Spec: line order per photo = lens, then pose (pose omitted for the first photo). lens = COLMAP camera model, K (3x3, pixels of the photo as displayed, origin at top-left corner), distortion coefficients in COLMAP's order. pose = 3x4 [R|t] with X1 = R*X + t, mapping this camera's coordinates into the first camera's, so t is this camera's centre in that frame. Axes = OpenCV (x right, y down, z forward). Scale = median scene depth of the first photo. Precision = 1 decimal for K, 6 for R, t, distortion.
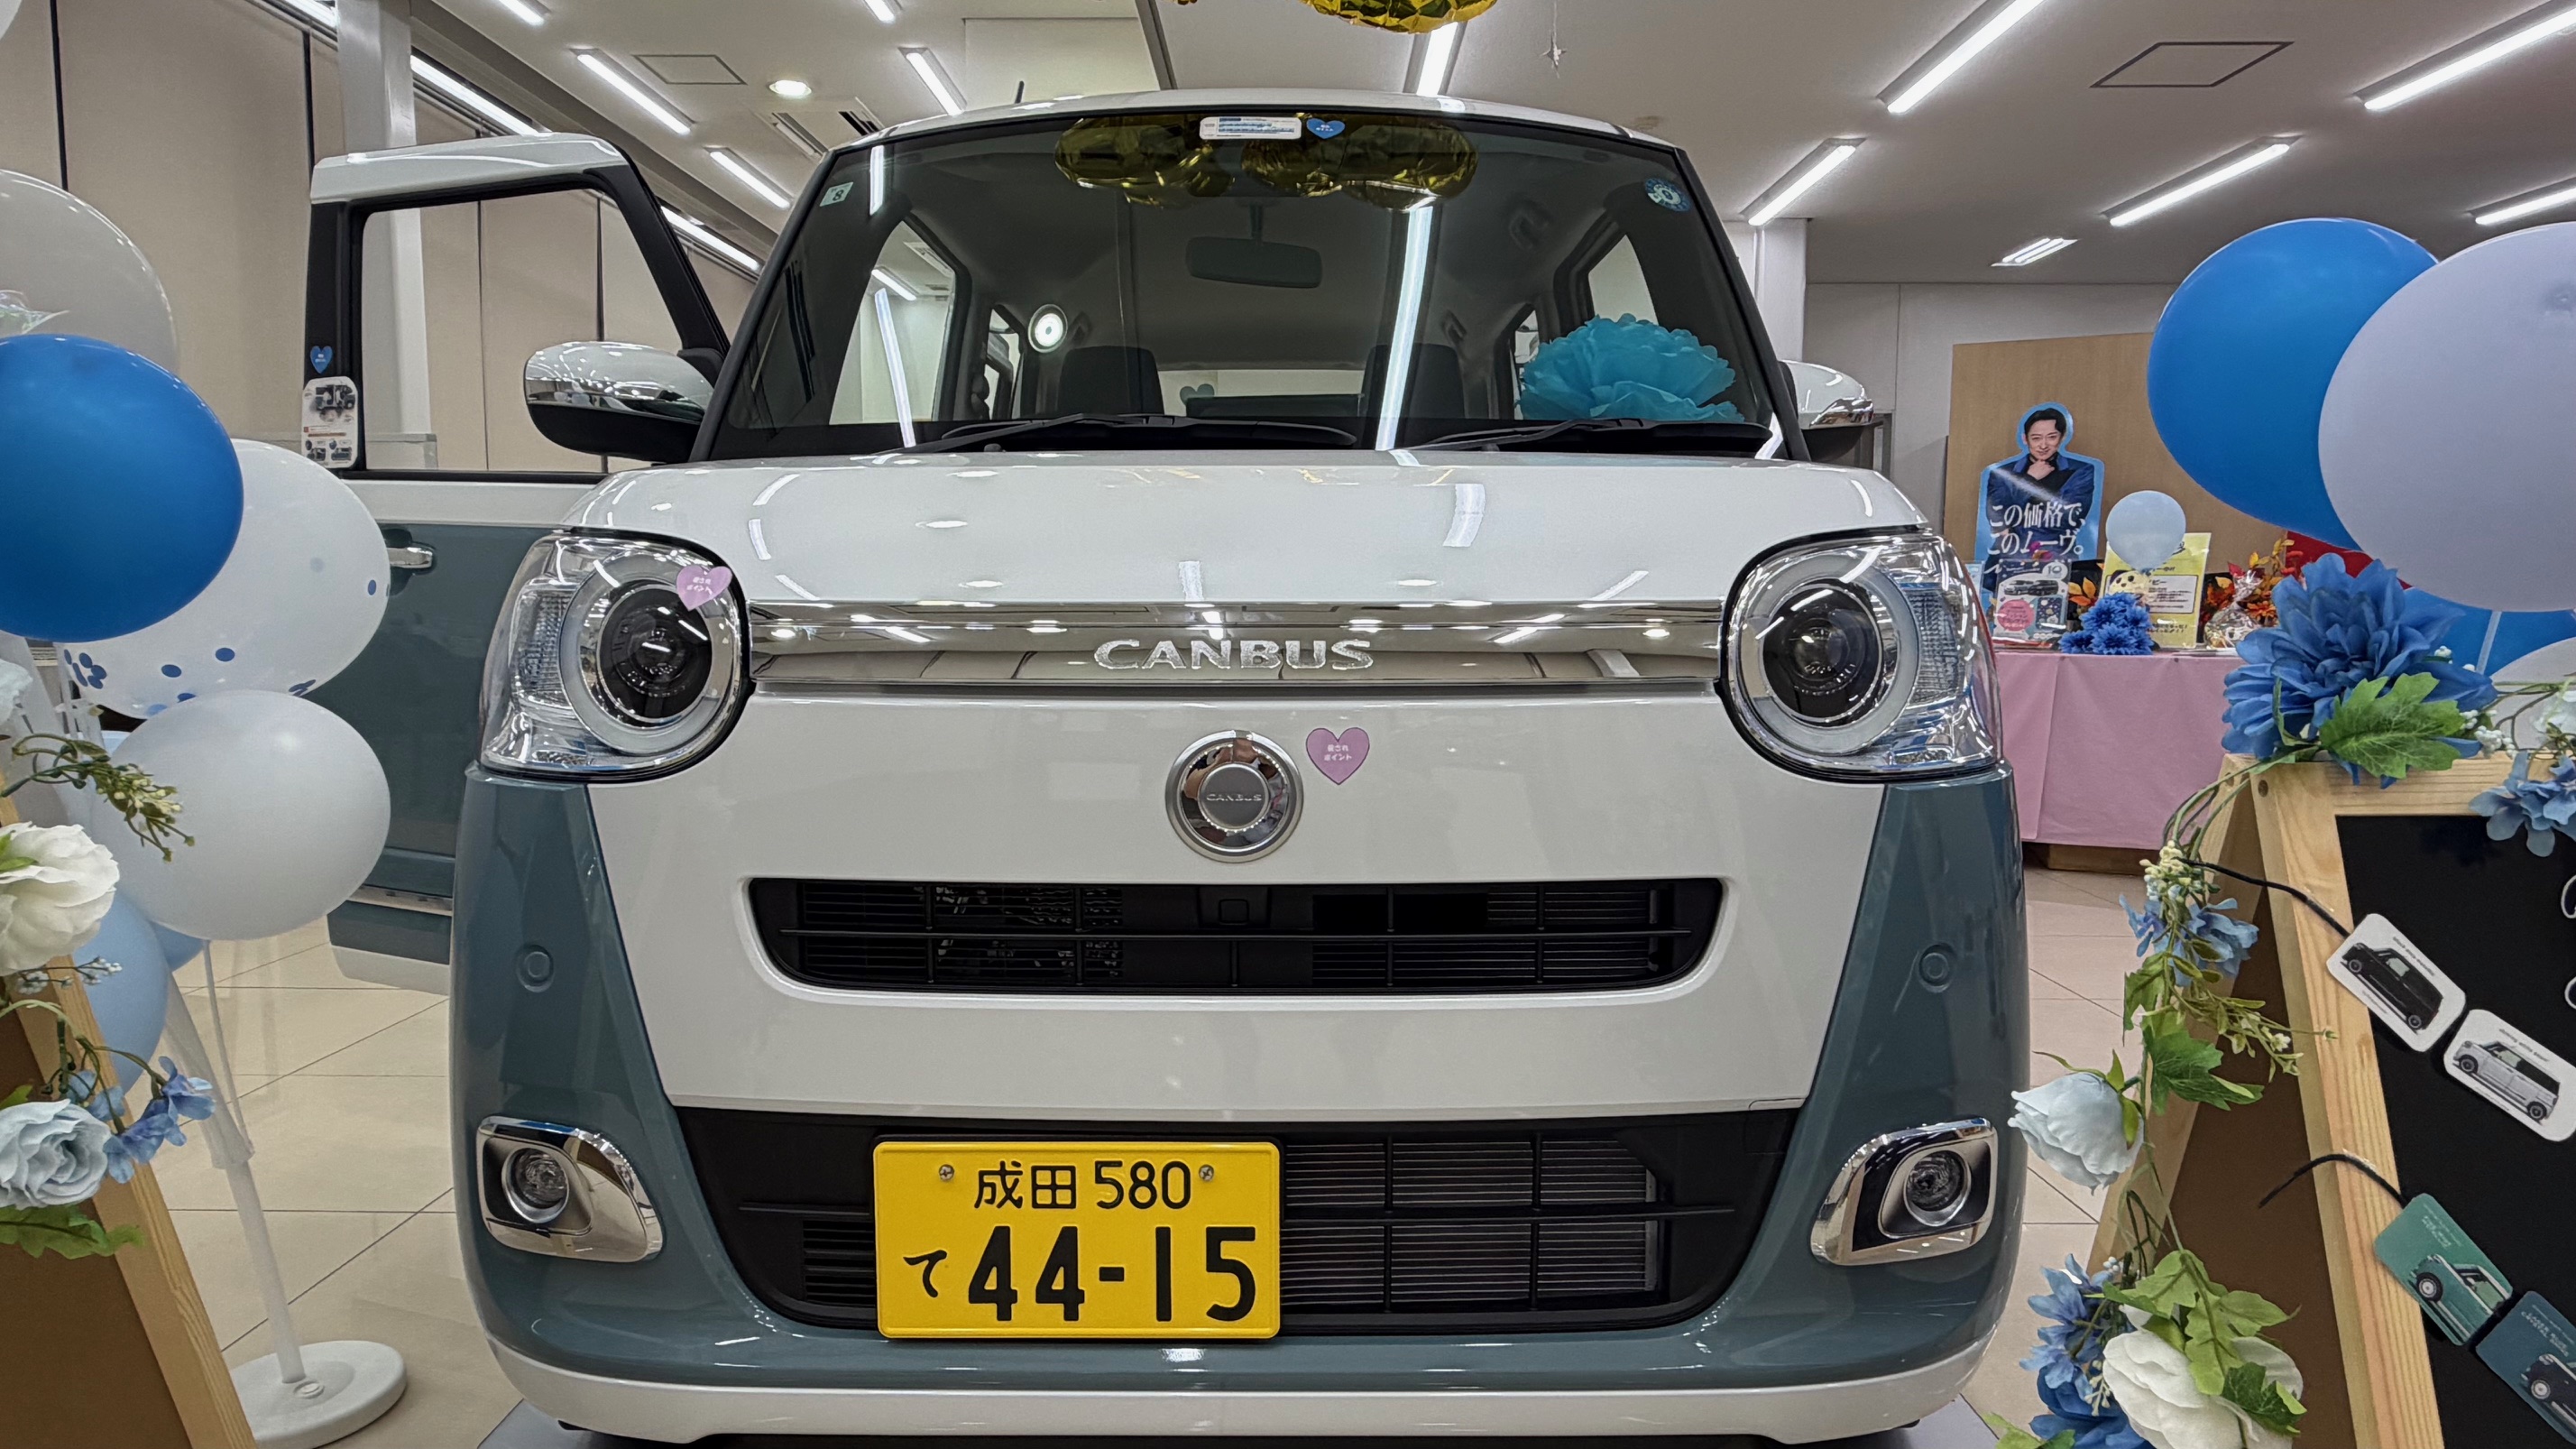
lens RADIAL K [[1545.6, 0, 1280.2], [0, 1545.6, 729.9], [0, 0, 1]] dist [0.017392, -0.004764]
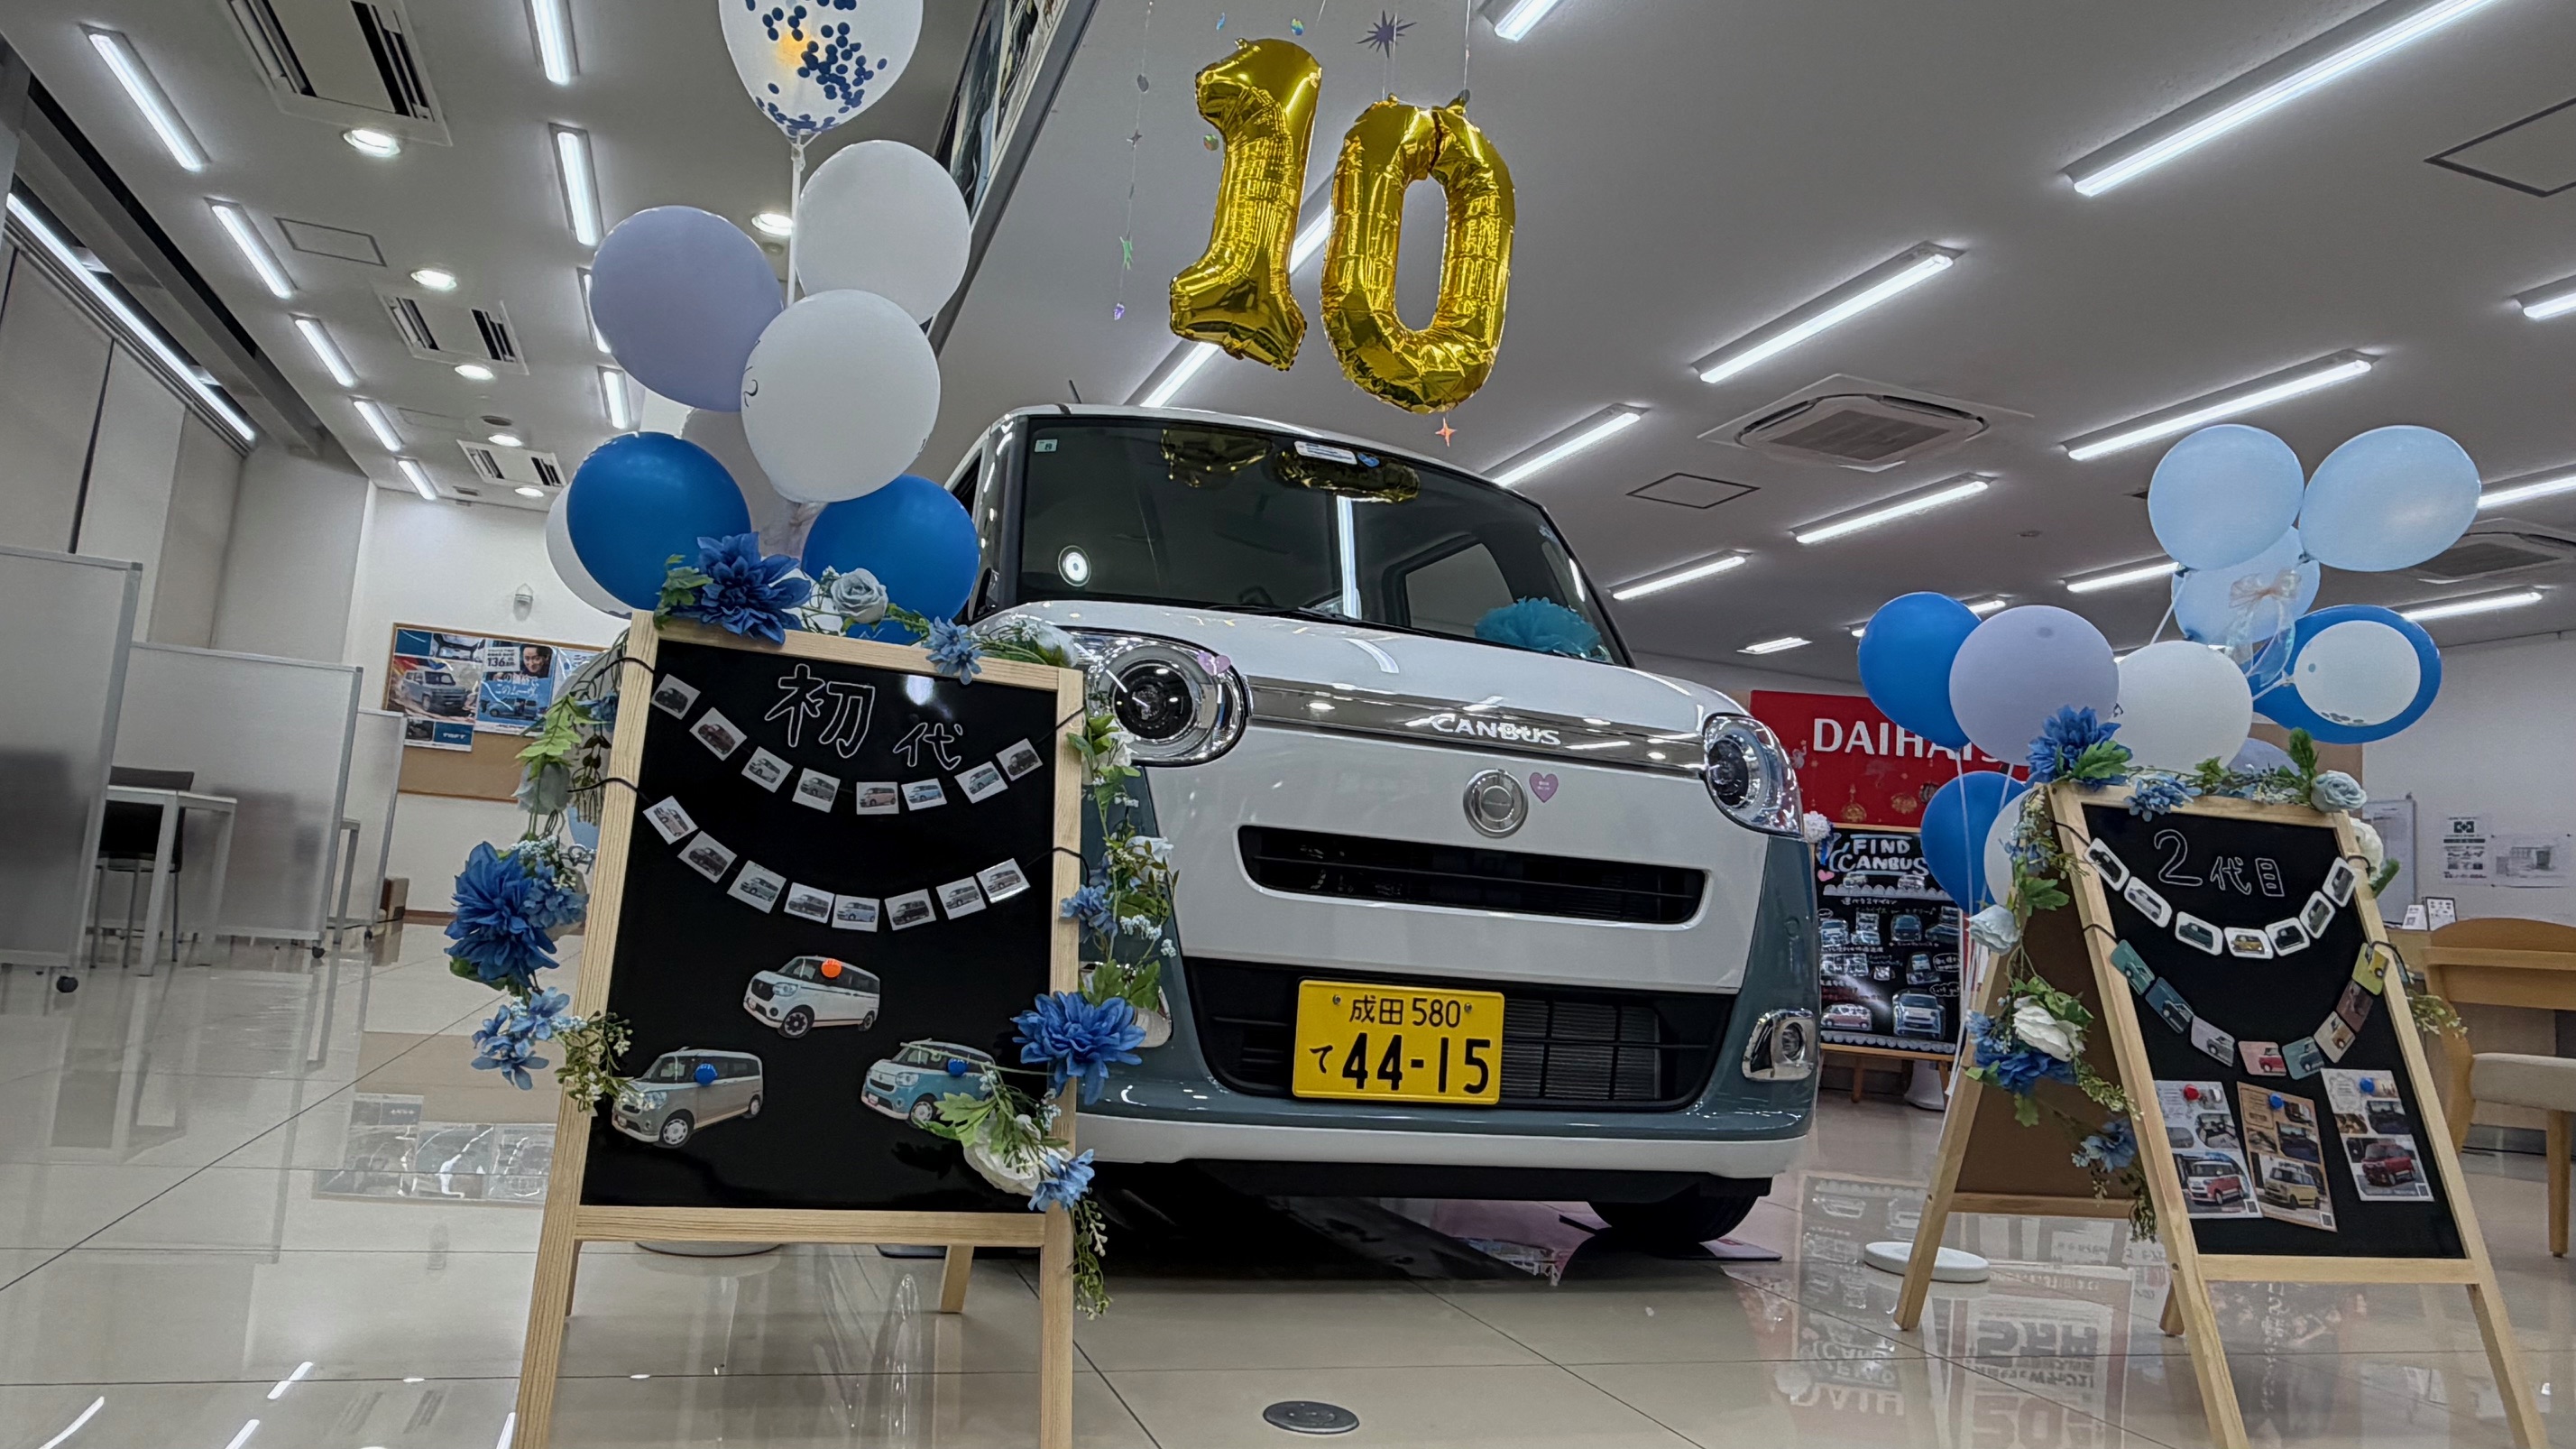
lens RADIAL K [[1702.8, 0, 1286.3], [0, 1702.8, 695.3], [0, 0, 1]] dist [0.010832, 0.001790]
pose [[0.932757, 0.117359, 0.340867, -0.964591], [-0.042011, 0.974471, -0.220547, 0.373559], [-0.358048, 0.191397, 0.913876, -0.824364]]
